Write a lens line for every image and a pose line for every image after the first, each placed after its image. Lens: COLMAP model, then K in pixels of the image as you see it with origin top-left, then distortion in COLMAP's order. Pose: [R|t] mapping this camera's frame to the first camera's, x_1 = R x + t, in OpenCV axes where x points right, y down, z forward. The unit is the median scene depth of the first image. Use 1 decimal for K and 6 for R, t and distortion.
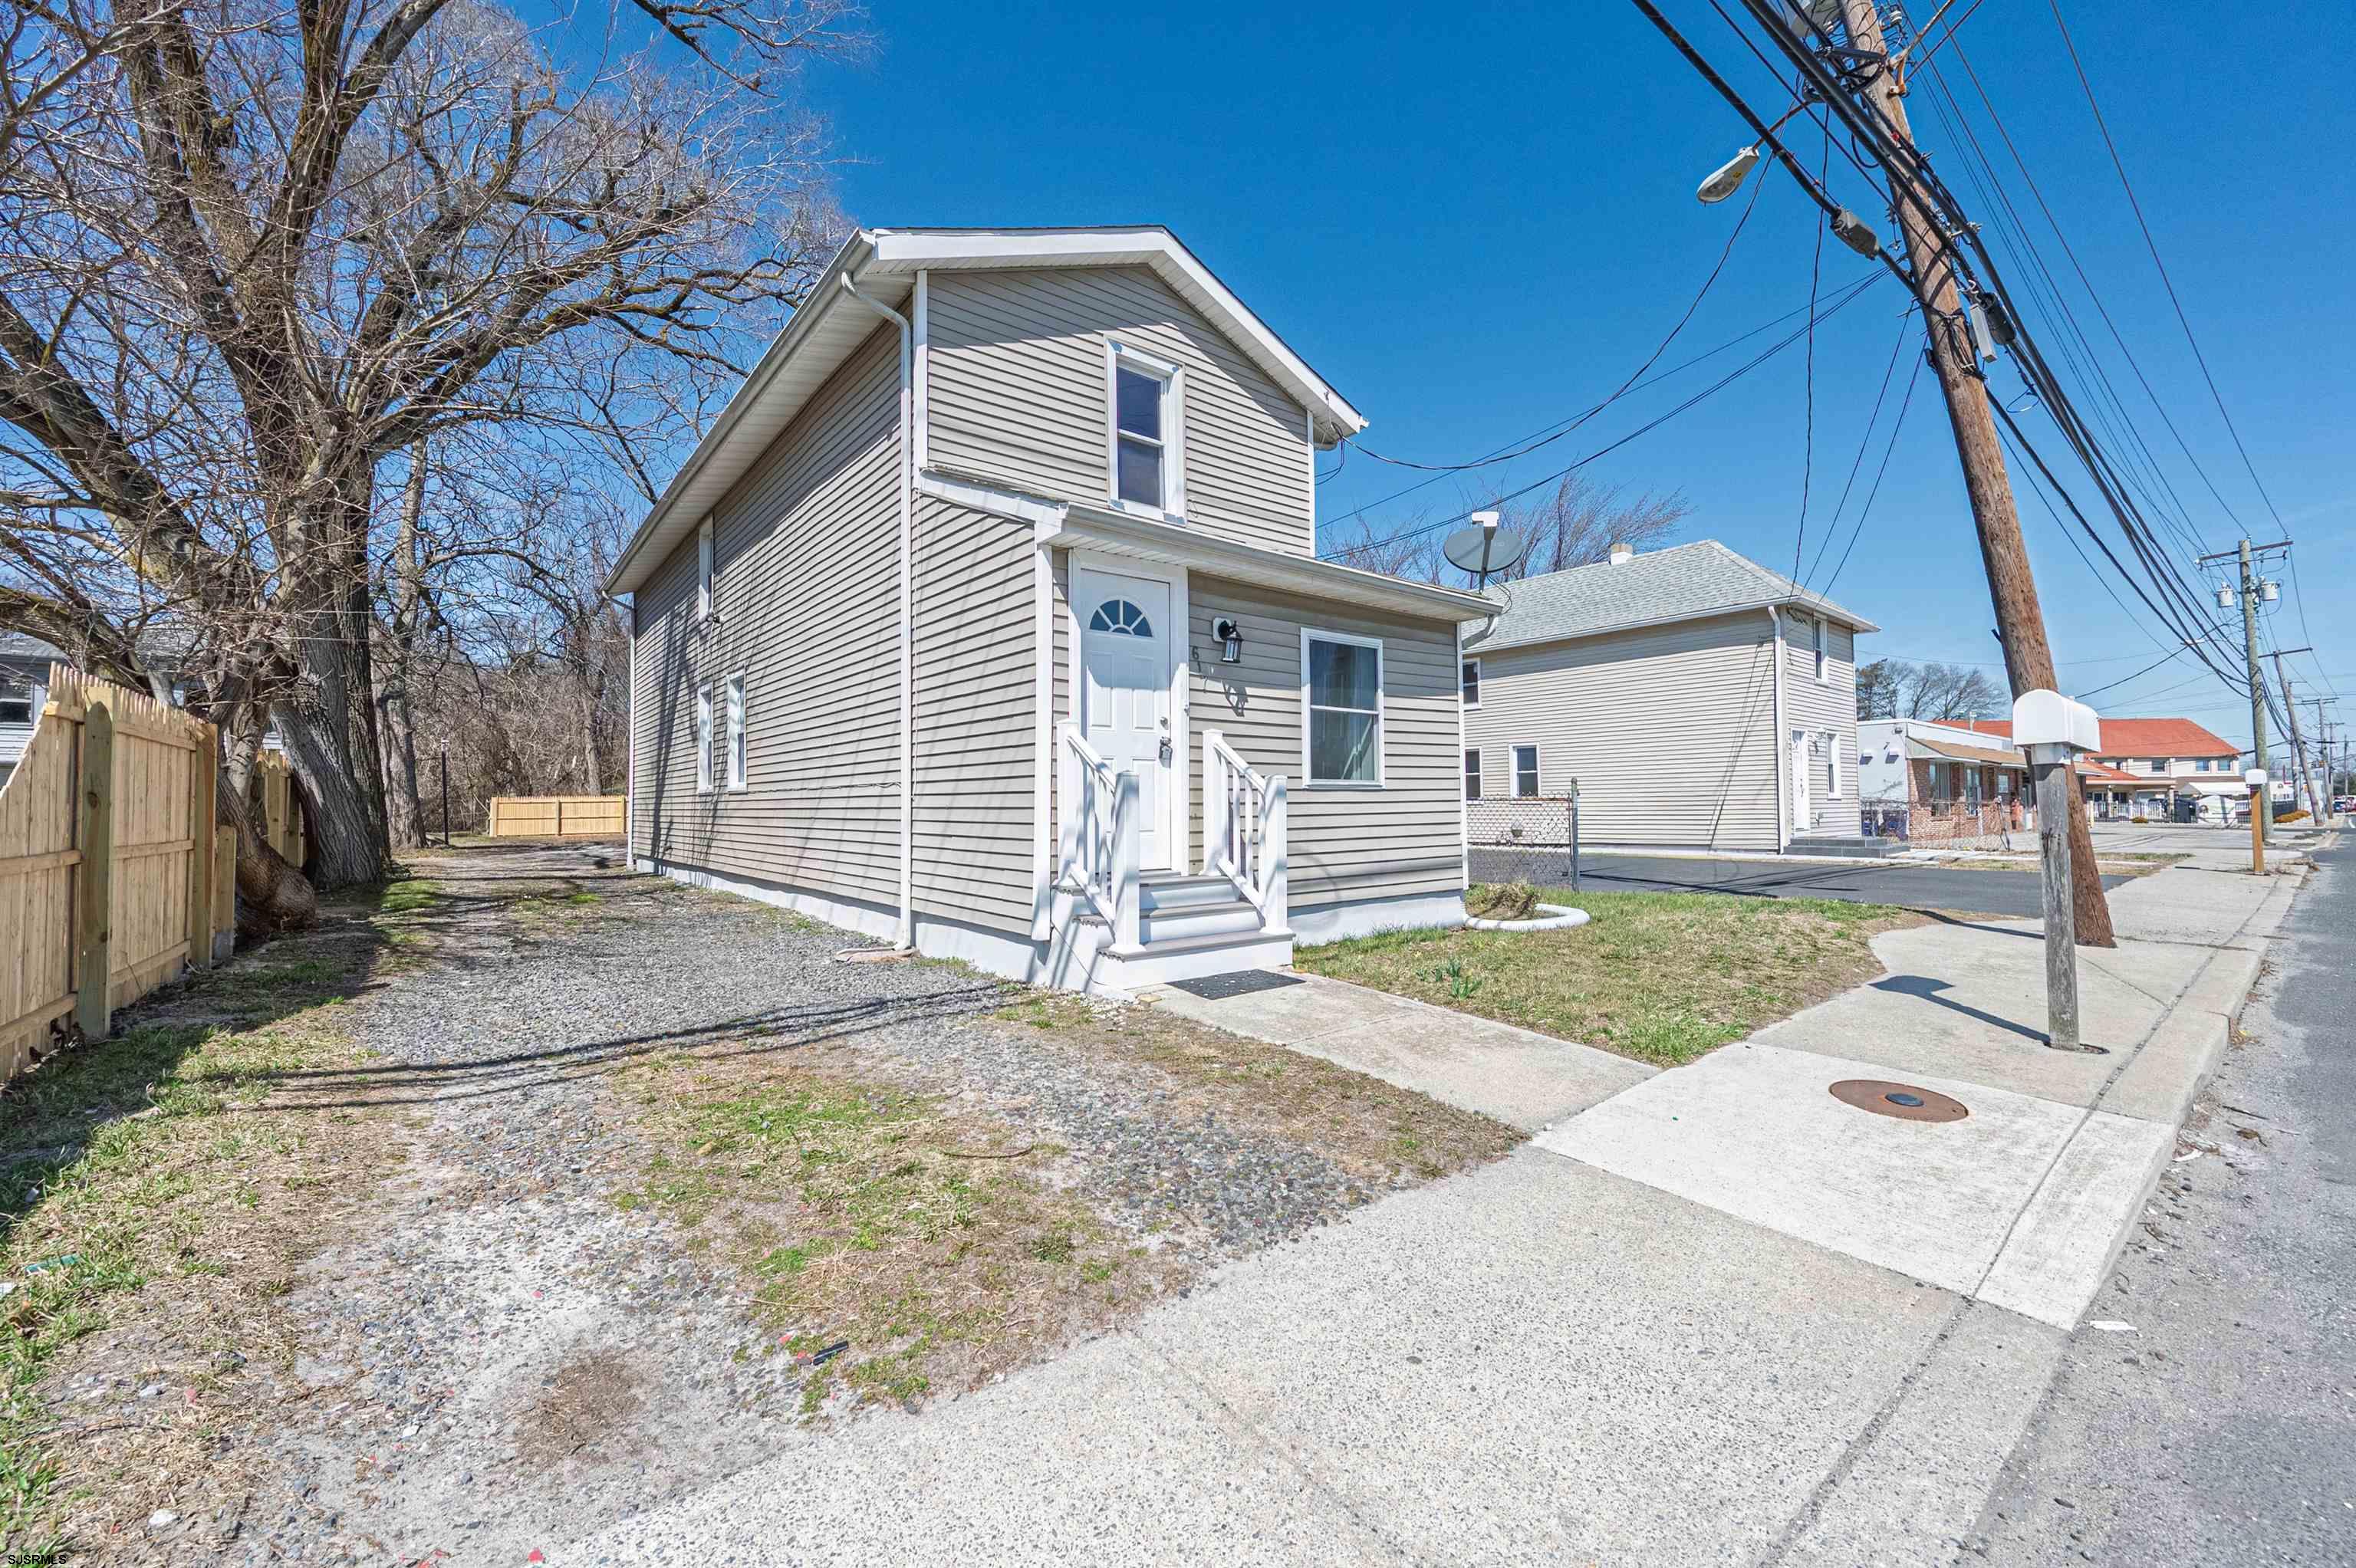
lens RADIAL K [[940.7, 0, 1176.3], [0, 940.7, 782.6], [0, 0, 1]] dist [0.003220, 0.000059]
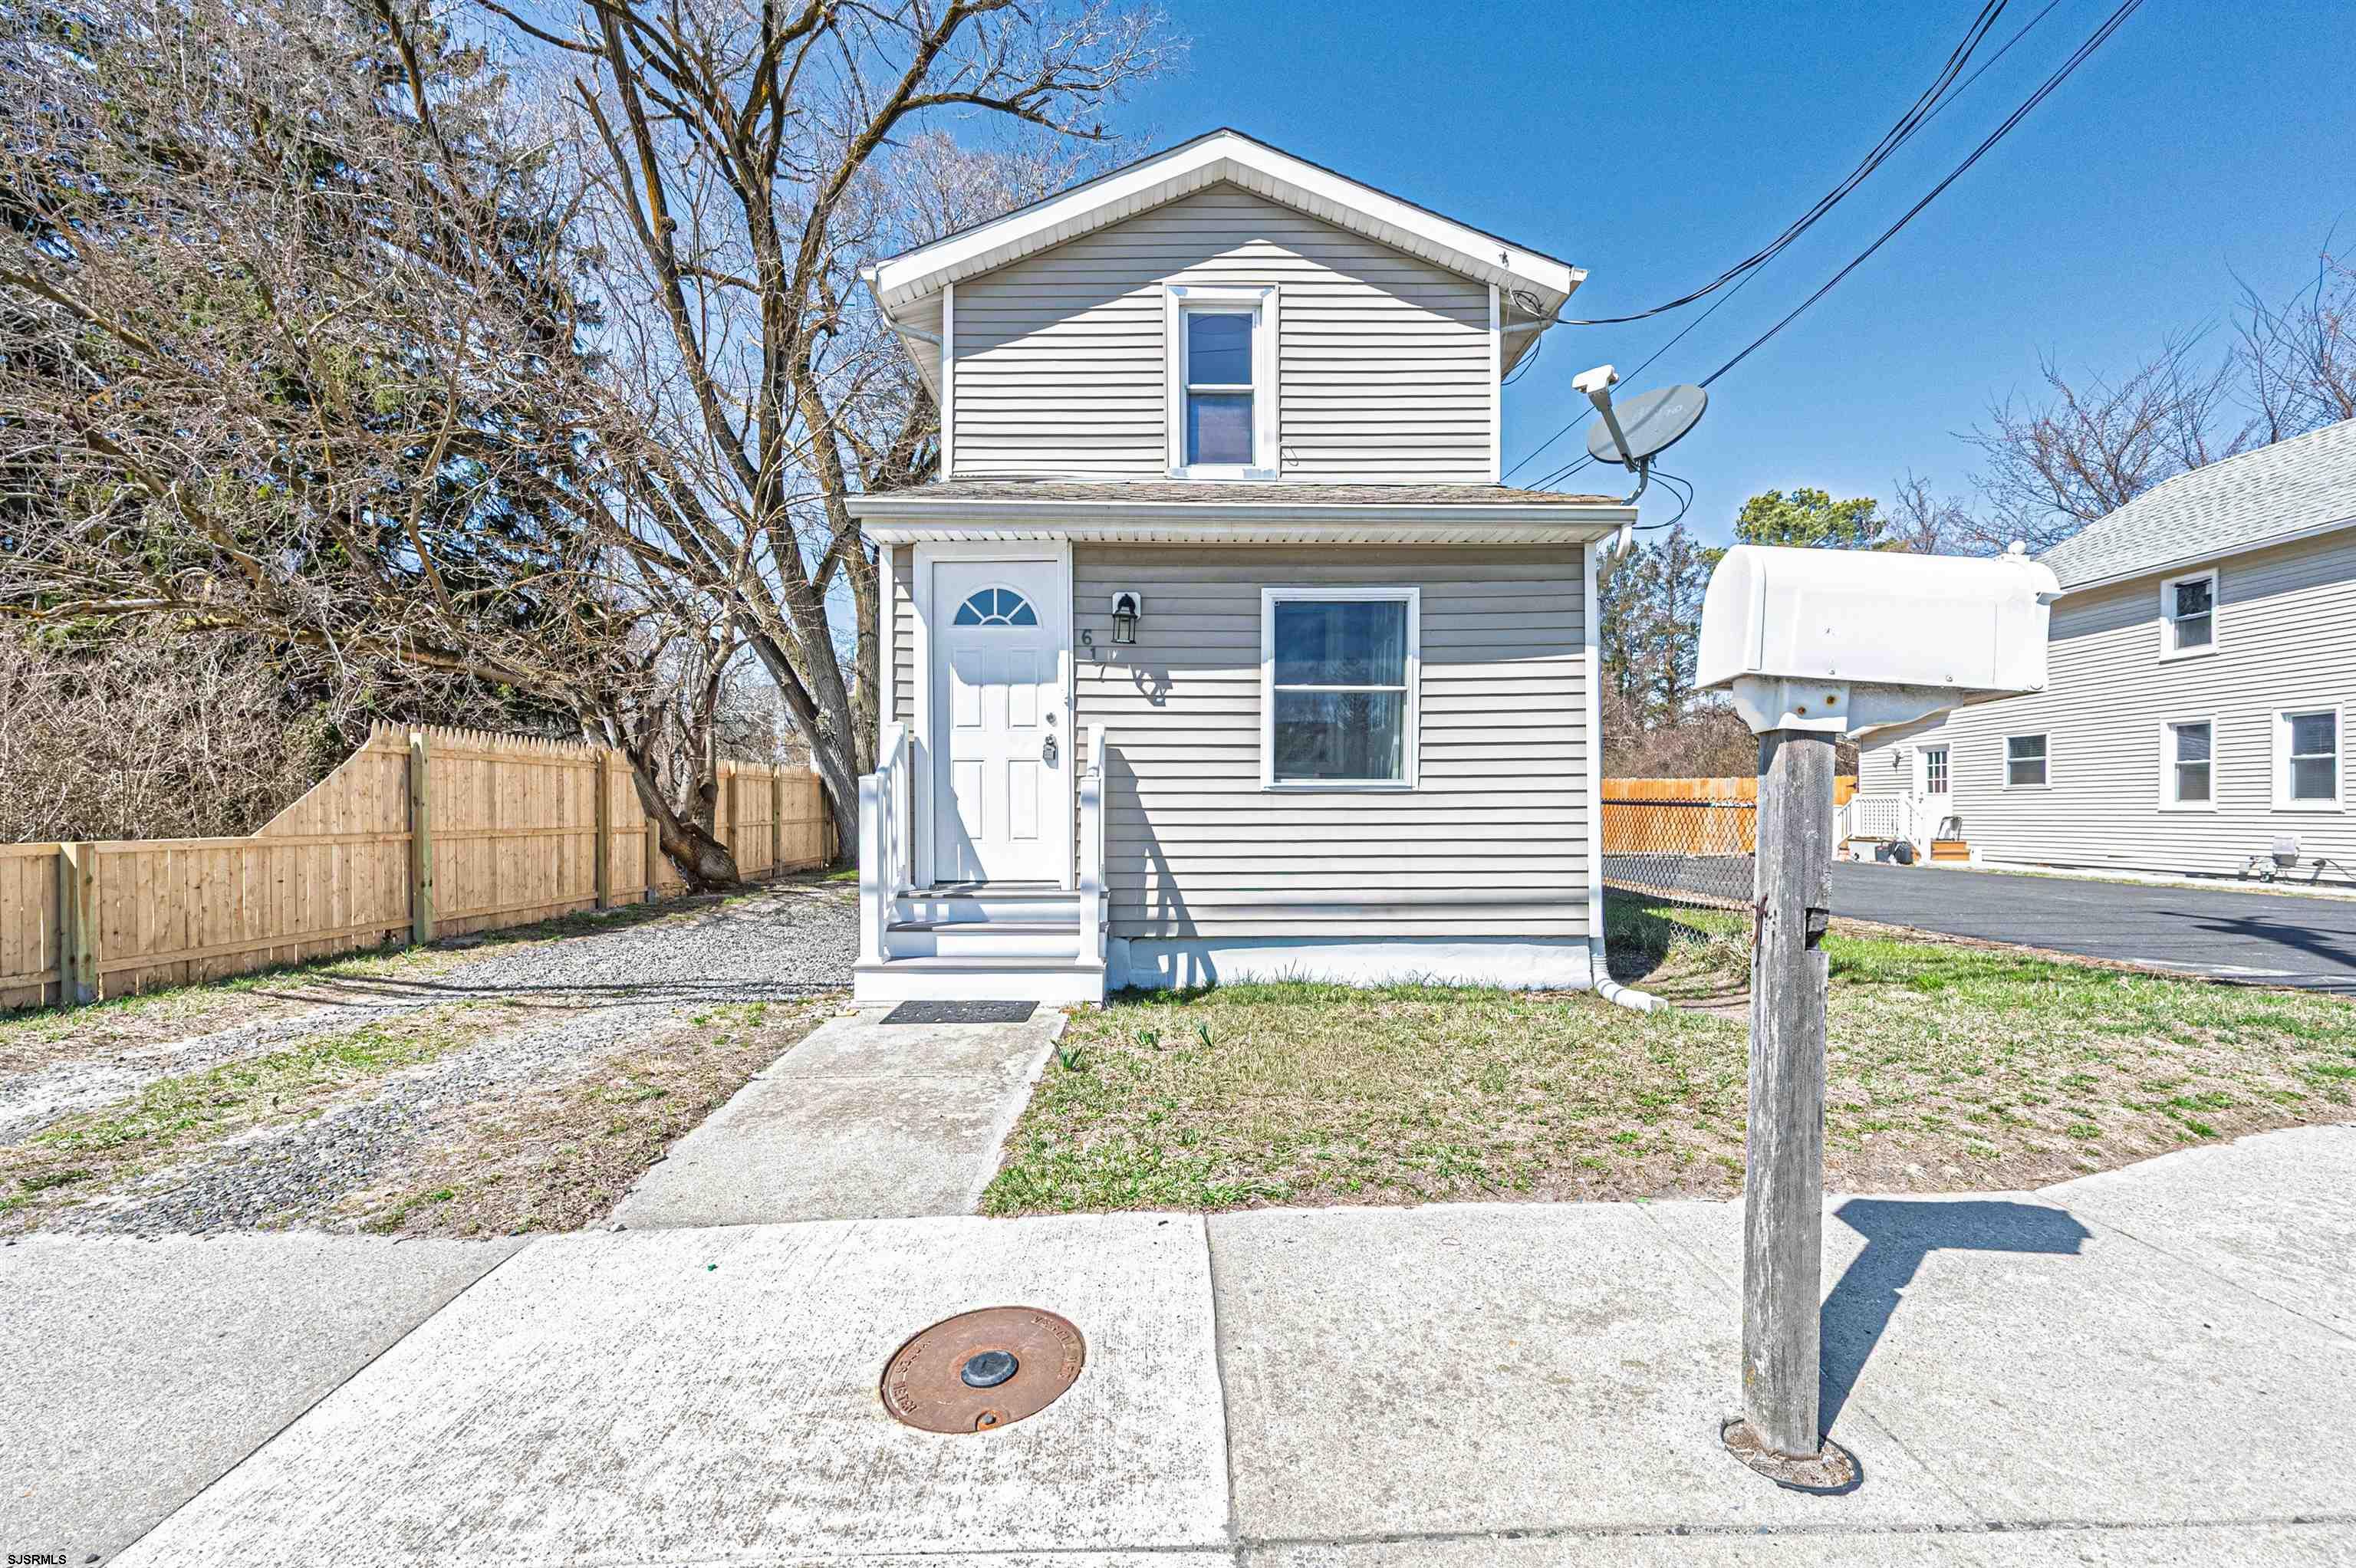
lens RADIAL K [[957.6, 0, 1175.3], [0, 957.6, 827.6], [0, 0, 1]] dist [-0.000823, 0.000176]
pose [[0.785211, 0.021357, -0.618860, 0.577900], [0.008335, 0.998950, 0.045050, -0.000213], [0.619172, -0.040532, 0.784209, 0.312603]]
